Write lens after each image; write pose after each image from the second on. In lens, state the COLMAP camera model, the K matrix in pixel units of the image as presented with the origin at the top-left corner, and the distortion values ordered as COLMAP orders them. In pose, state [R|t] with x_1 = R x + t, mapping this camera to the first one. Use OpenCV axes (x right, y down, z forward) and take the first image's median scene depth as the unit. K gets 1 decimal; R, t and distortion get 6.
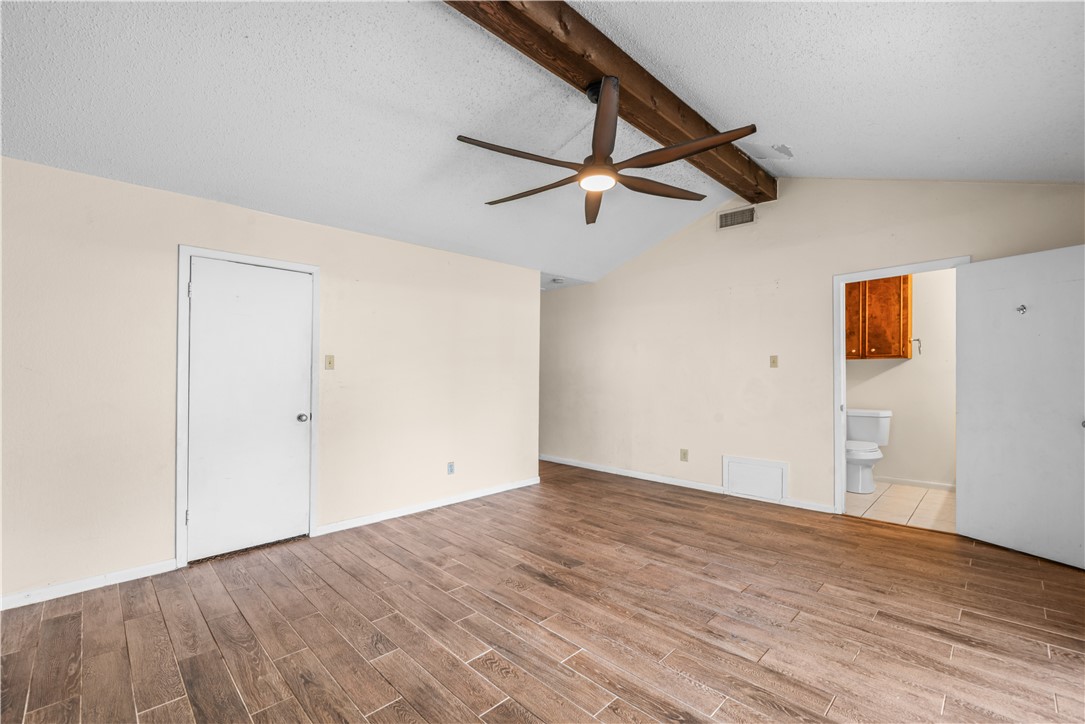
lens RADIAL K [[455.4, 0, 539.7], [0, 455.4, 366.7], [0, 0, 1]] dist [-0.000722, -0.000585]
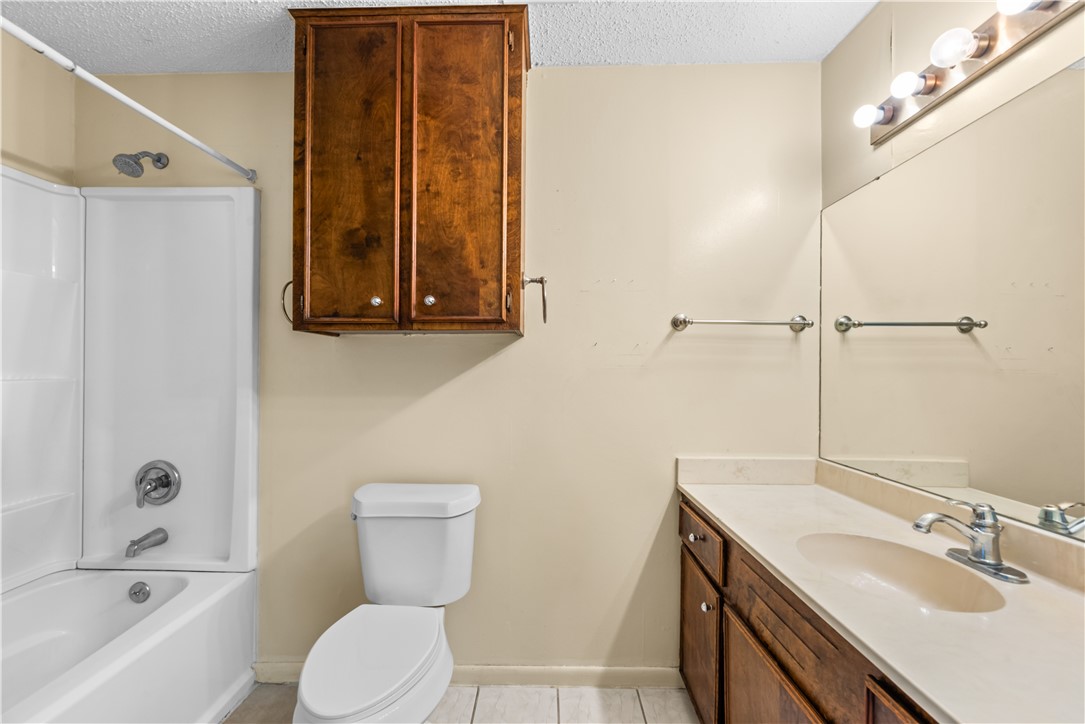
lens RADIAL K [[455.4, 0, 539.7], [0, 455.4, 366.7], [0, 0, 1]] dist [-0.000722, -0.000585]
pose [[0.711992, 0.006290, 0.702160, 0.577860], [-0.005798, 0.999978, -0.003079, 0.008141], [-0.702164, -0.001879, 0.712013, 0.740305]]
